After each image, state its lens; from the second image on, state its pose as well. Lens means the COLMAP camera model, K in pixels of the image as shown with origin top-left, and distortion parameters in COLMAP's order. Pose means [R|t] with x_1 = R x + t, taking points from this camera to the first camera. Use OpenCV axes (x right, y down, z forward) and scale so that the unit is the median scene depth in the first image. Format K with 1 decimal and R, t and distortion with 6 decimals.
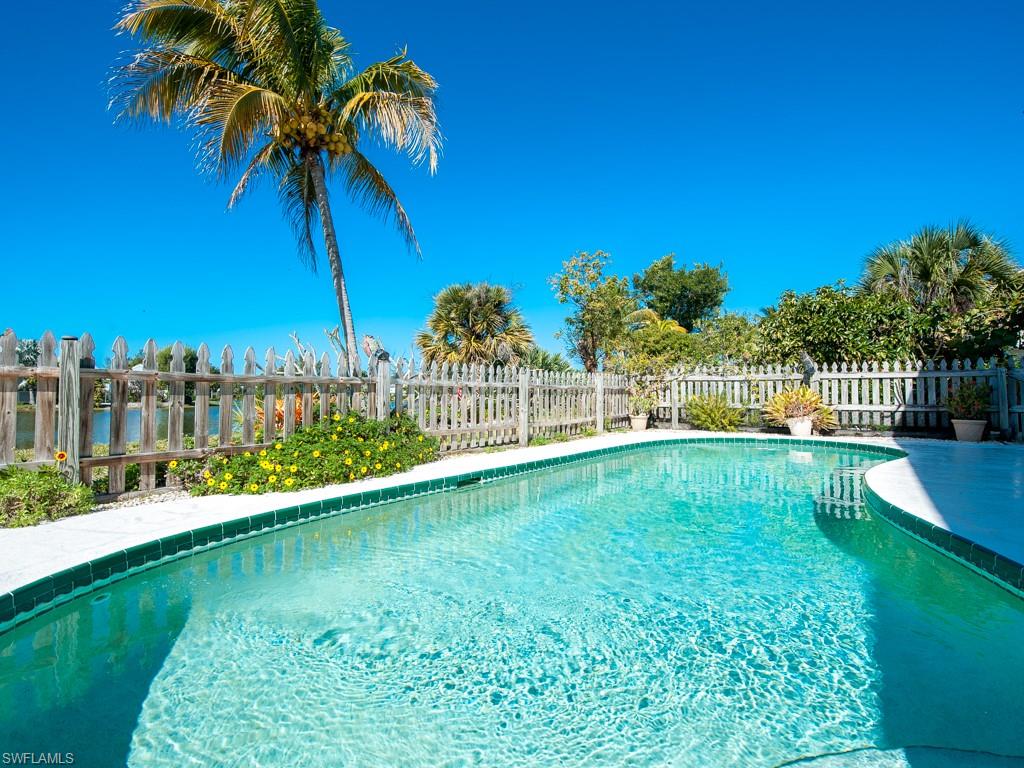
lens RADIAL K [[494.3, 0, 526.3], [0, 494.3, 381.4], [0, 0, 1]] dist [-0.012502, -0.000404]
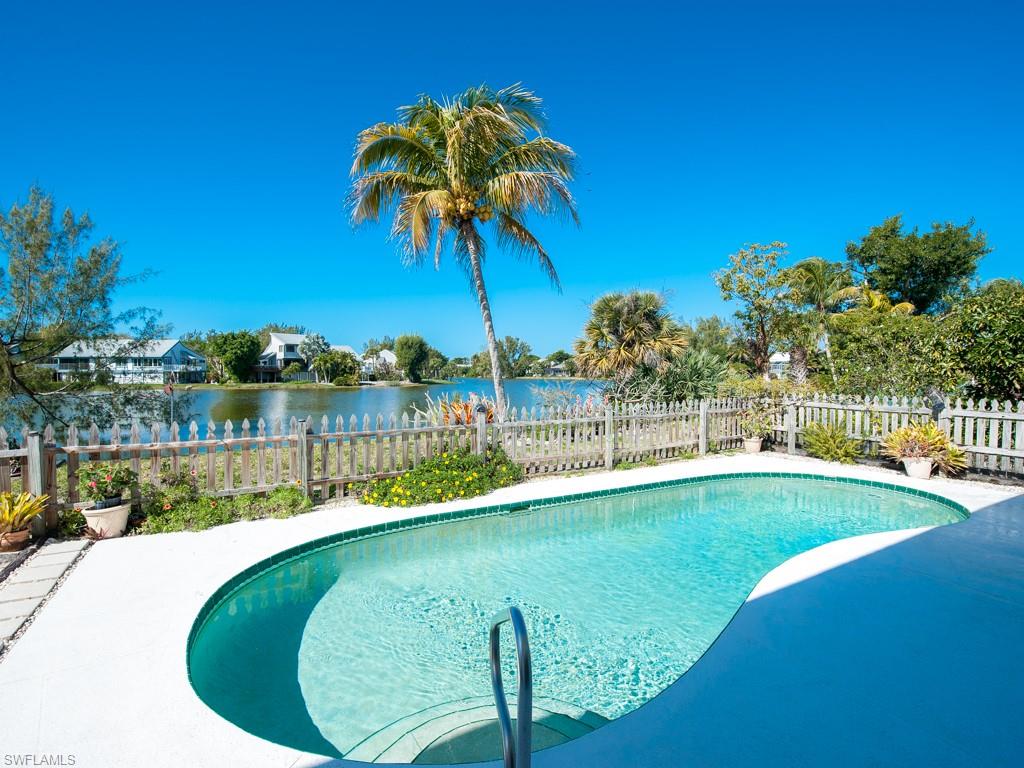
lens RADIAL K [[496.4, 0, 512.0], [0, 496.4, 384.0], [0, 0, 1]] dist [0.001102, -0.007052]
pose [[0.913539, 0.010465, -0.406618, 0.212426], [0.009493, 0.998848, 0.047035, -0.107751], [0.406641, -0.046828, 0.912387, -0.152285]]
